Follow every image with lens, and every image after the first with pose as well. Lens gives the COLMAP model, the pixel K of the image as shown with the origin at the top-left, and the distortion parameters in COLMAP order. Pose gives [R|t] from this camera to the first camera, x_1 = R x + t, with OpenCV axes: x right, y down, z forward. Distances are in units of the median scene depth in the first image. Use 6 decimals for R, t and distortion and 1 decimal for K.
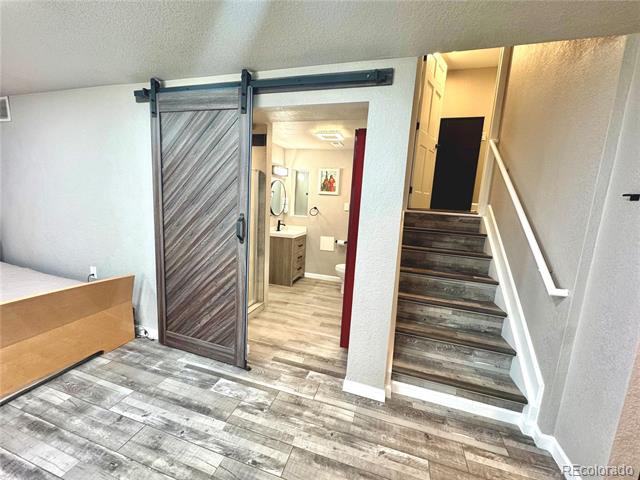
lens RADIAL K [[259.1, 0, 320.0], [0, 259.1, 240.0], [0, 0, 1]] dist [-0.000917, -0.000040]
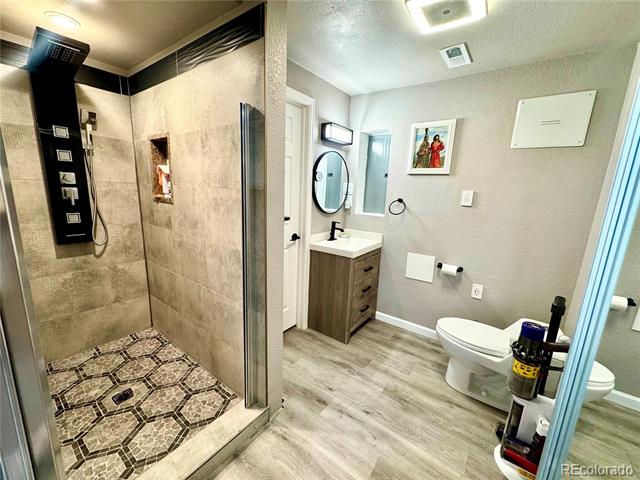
lens RADIAL K [[259.1, 0, 320.0], [0, 259.1, 240.0], [0, 0, 1]] dist [-0.000917, -0.000040]
pose [[0.944081, 0.049626, -0.325958, 0.004296], [-0.038343, 0.998425, 0.040955, -0.058564], [0.327477, -0.026166, 0.944497, 0.445076]]
